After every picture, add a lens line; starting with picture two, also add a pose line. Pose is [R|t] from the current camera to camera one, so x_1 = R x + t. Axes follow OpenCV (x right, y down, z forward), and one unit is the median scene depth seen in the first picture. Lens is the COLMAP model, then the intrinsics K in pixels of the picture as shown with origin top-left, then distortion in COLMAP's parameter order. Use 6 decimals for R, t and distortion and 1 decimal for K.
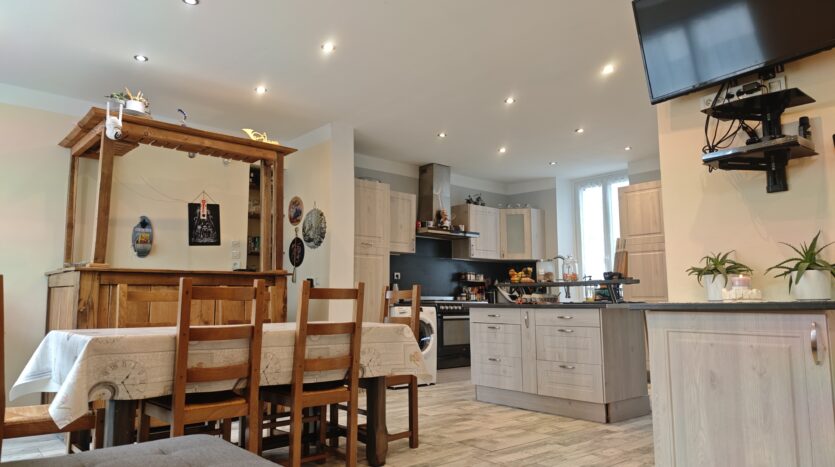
lens RADIAL K [[565.3, 0, 399.2], [0, 565.3, 233.3], [0, 0, 1]] dist [0.004974, -0.001309]
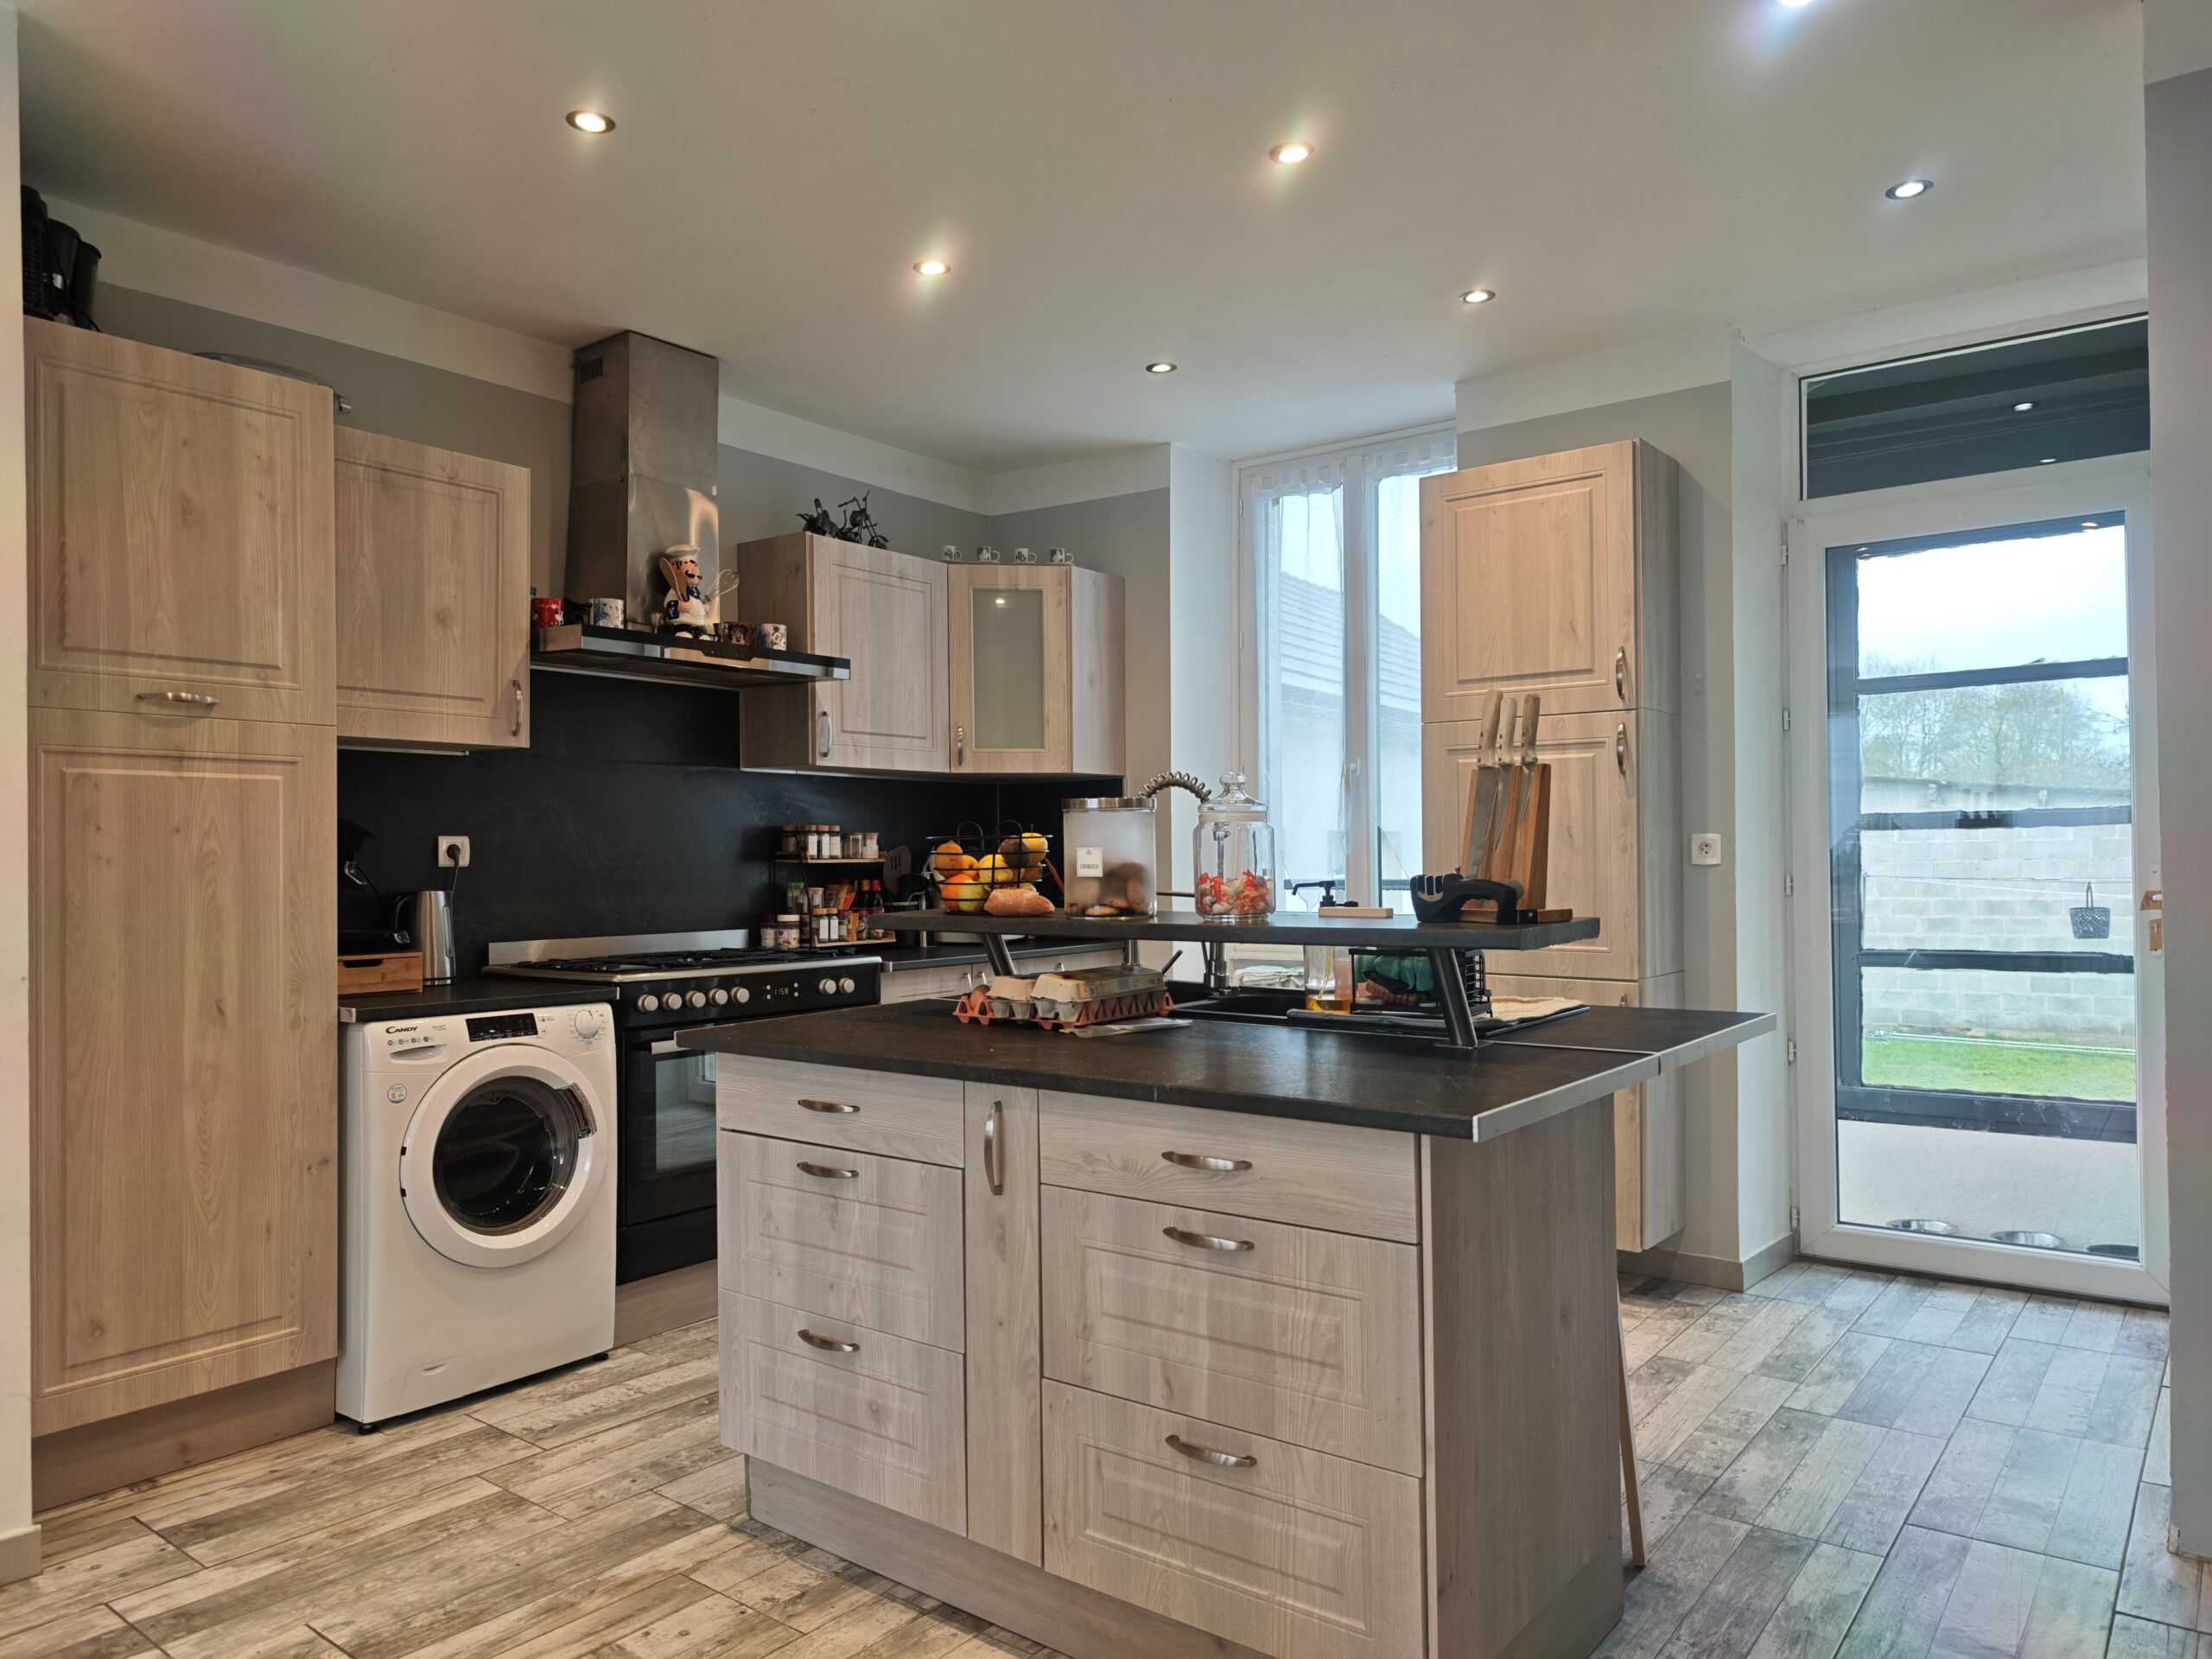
lens RADIAL K [[1503.0, 0, 1099.0], [0, 1503.0, 856.1], [0, 0, 1]] dist [0.015887, -0.004677]
pose [[0.974586, -0.008899, 0.223839, 0.117860], [-0.017964, 0.992888, 0.117686, 0.005434], [-0.223294, -0.118716, 0.967495, 0.423393]]
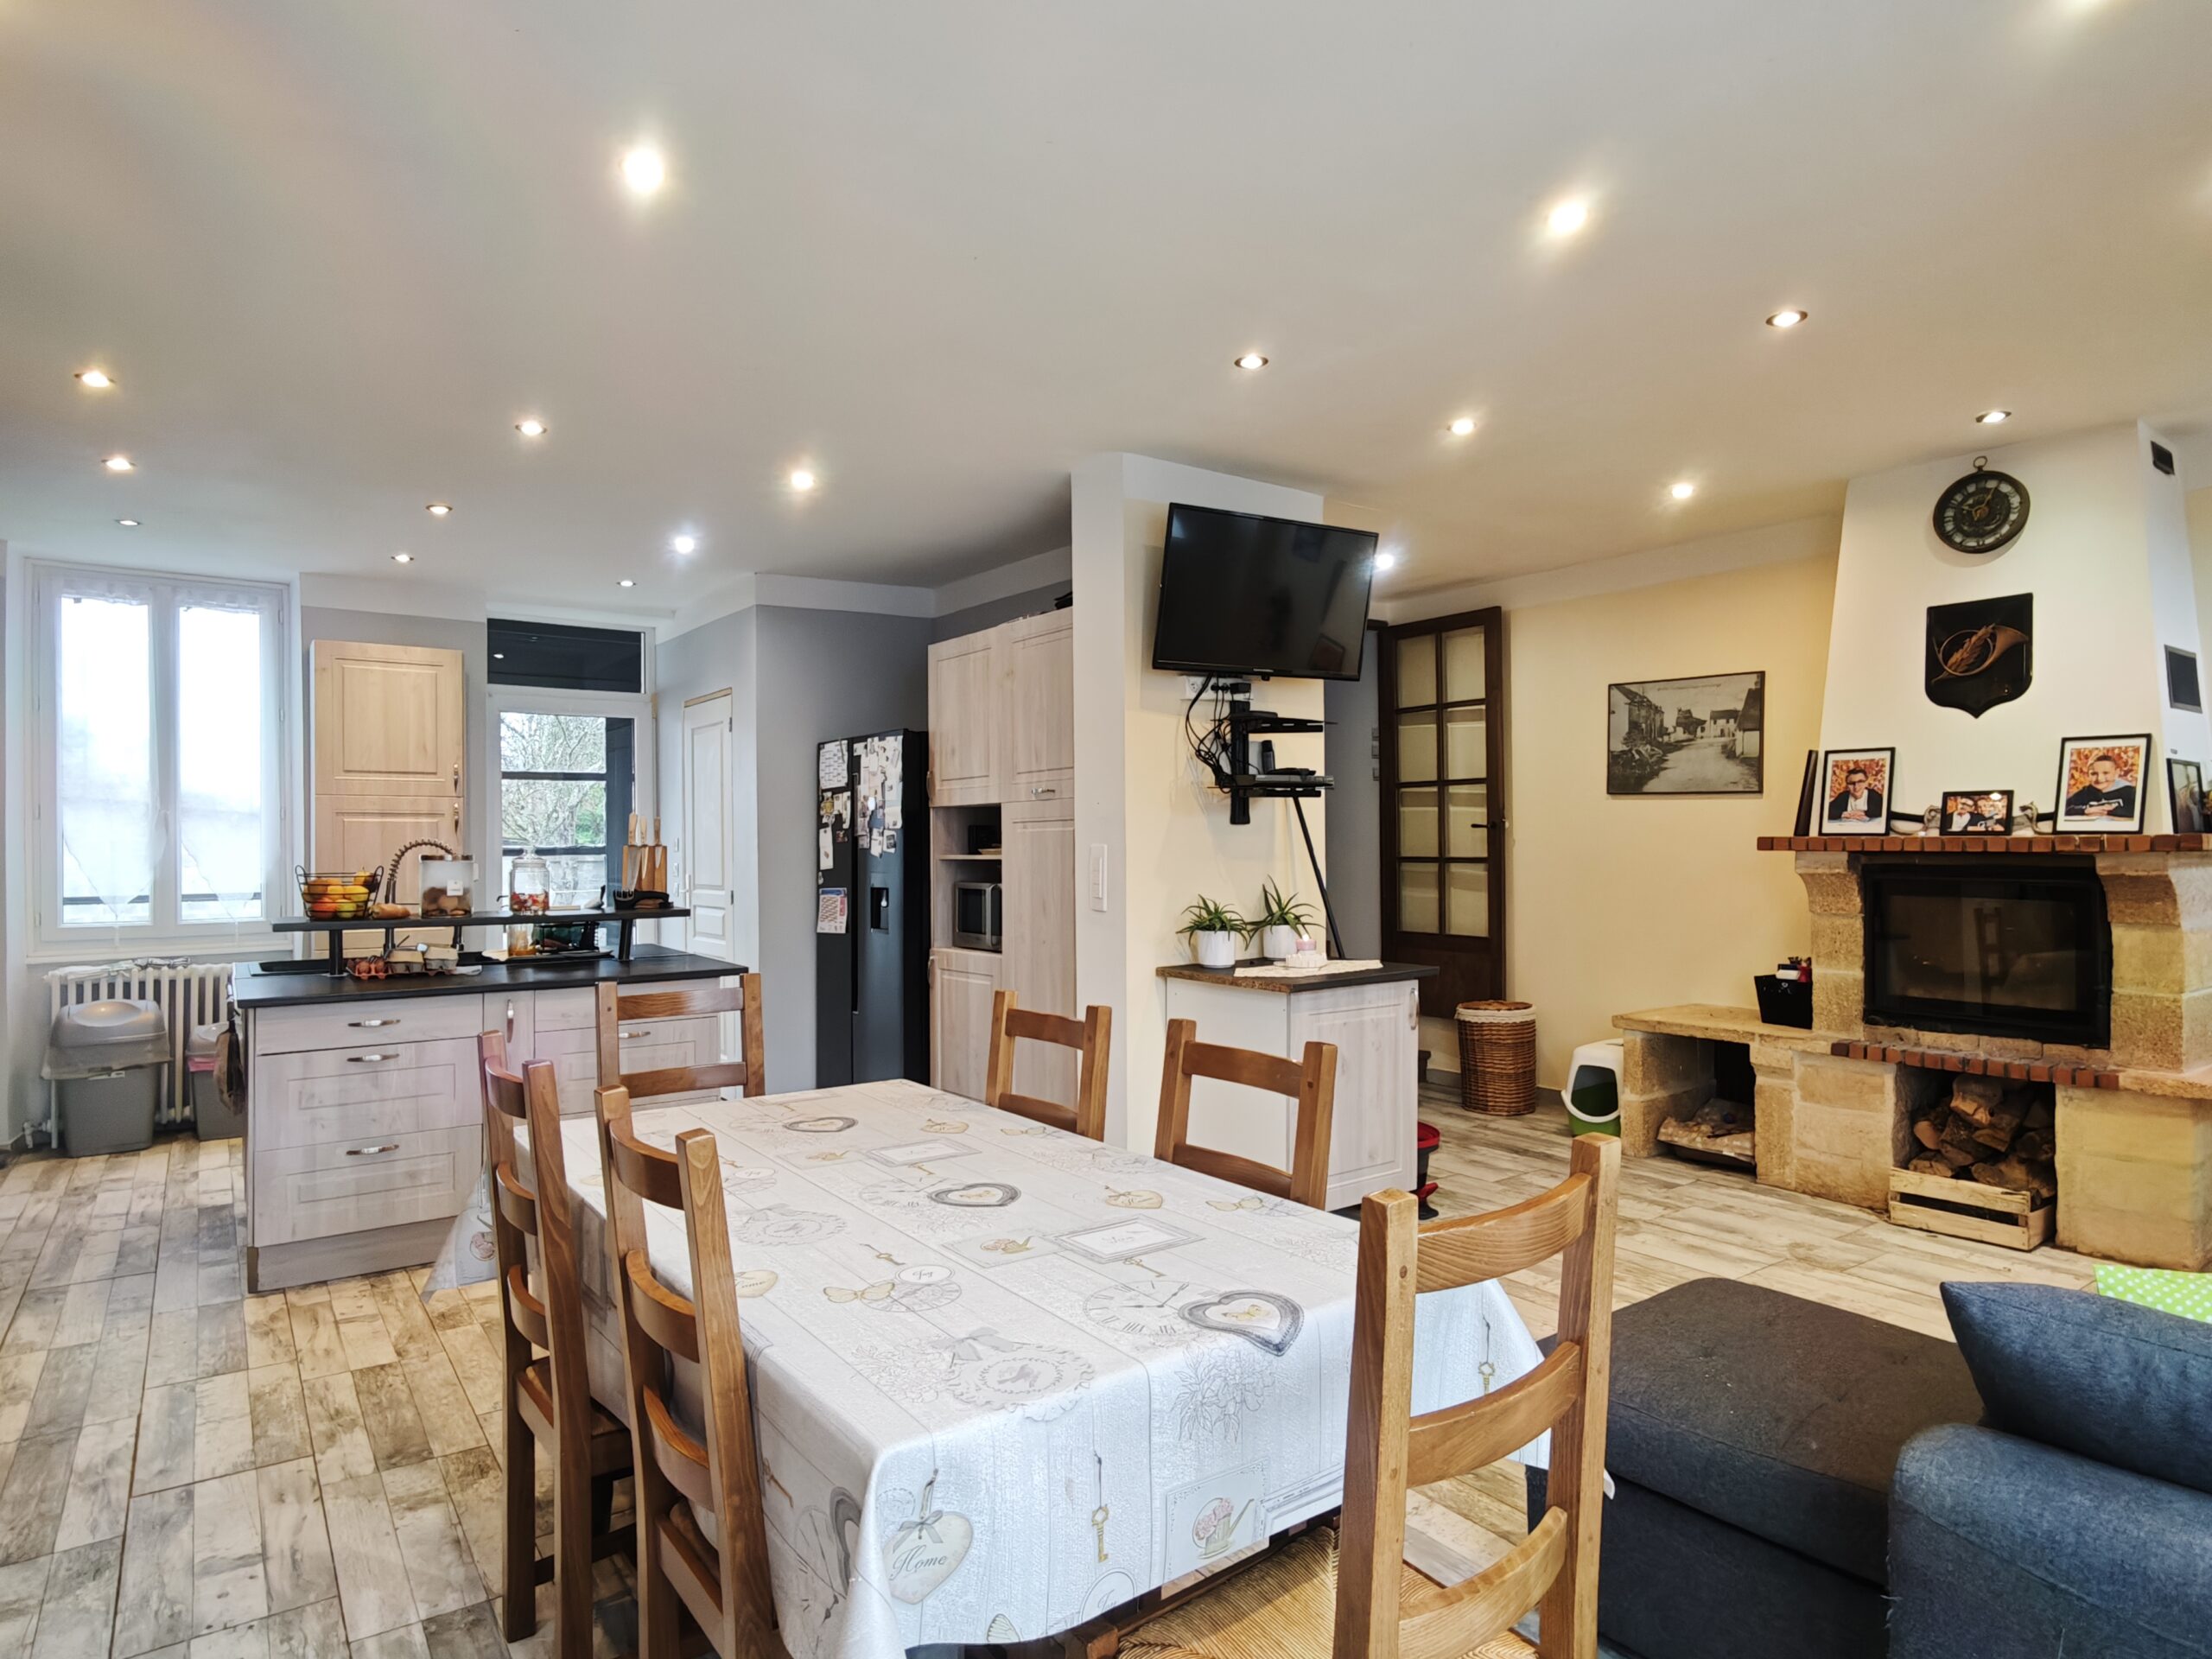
lens RADIAL K [[1285.3, 0, 1106.0], [0, 1285.3, 829.5], [0, 0, 1]] dist [0.000267, 0.000057]
pose [[0.066672, 0.005515, 0.997760, -0.470801], [-0.114685, 0.993399, 0.002173, -0.018817], [-0.991162, -0.114573, 0.066865, 0.427222]]
